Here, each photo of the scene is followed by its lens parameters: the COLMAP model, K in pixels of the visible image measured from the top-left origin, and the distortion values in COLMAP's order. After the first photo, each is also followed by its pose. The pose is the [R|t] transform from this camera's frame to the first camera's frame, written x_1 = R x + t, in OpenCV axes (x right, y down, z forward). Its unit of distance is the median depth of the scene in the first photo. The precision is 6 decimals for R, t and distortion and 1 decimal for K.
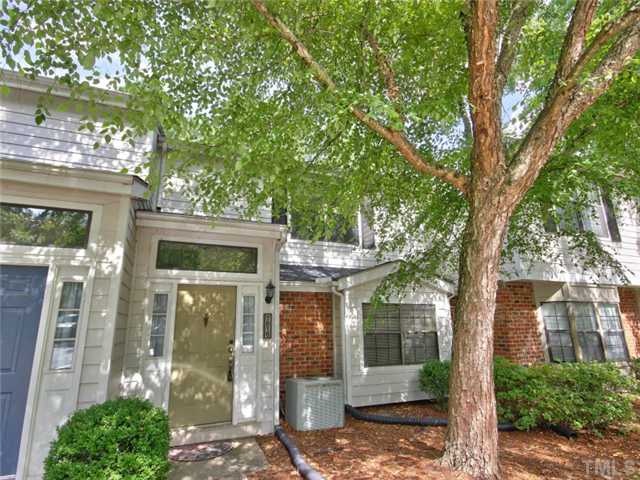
lens RADIAL K [[338.3, 0, 317.8], [0, 338.3, 241.6], [0, 0, 1]] dist [-0.004097, -0.000074]
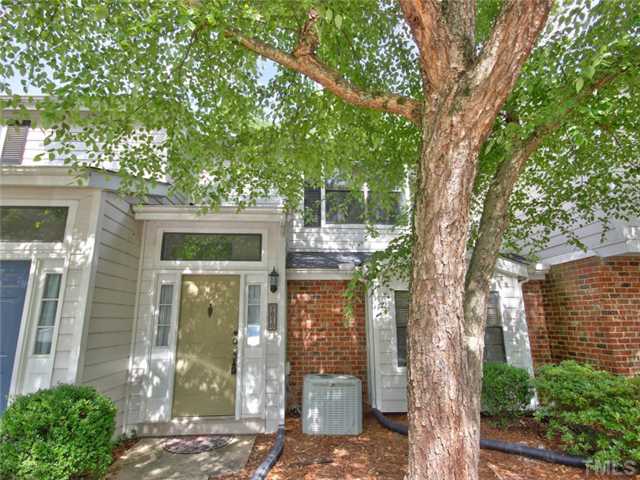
lens RADIAL K [[338.3, 0, 318.1], [0, 338.3, 242.1], [0, 0, 1]] dist [-0.004097, -0.000074]
pose [[0.944901, -0.066125, -0.320609, 0.297507], [0.071958, 0.997387, 0.006365, 0.052043], [0.319350, -0.029085, 0.947190, 0.180178]]
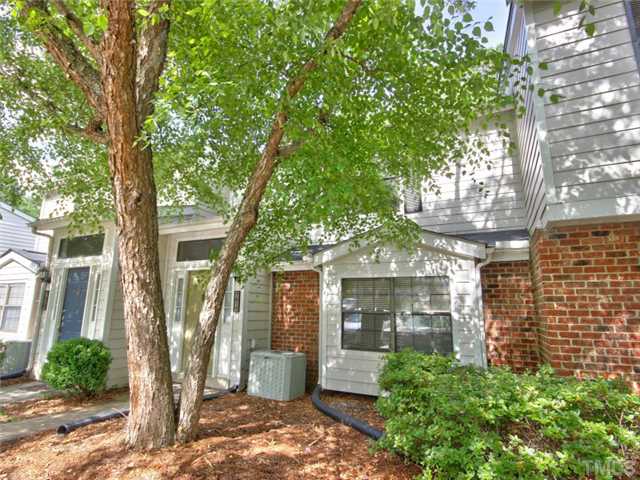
lens RADIAL K [[338.3, 0, 318.9], [0, 338.3, 241.5], [0, 0, 1]] dist [-0.004097, -0.000074]
pose [[0.660609, -0.127198, -0.739876, 0.994753], [0.157947, 0.987031, -0.028662, 0.130621], [0.733927, -0.097927, 0.672132, 0.468196]]
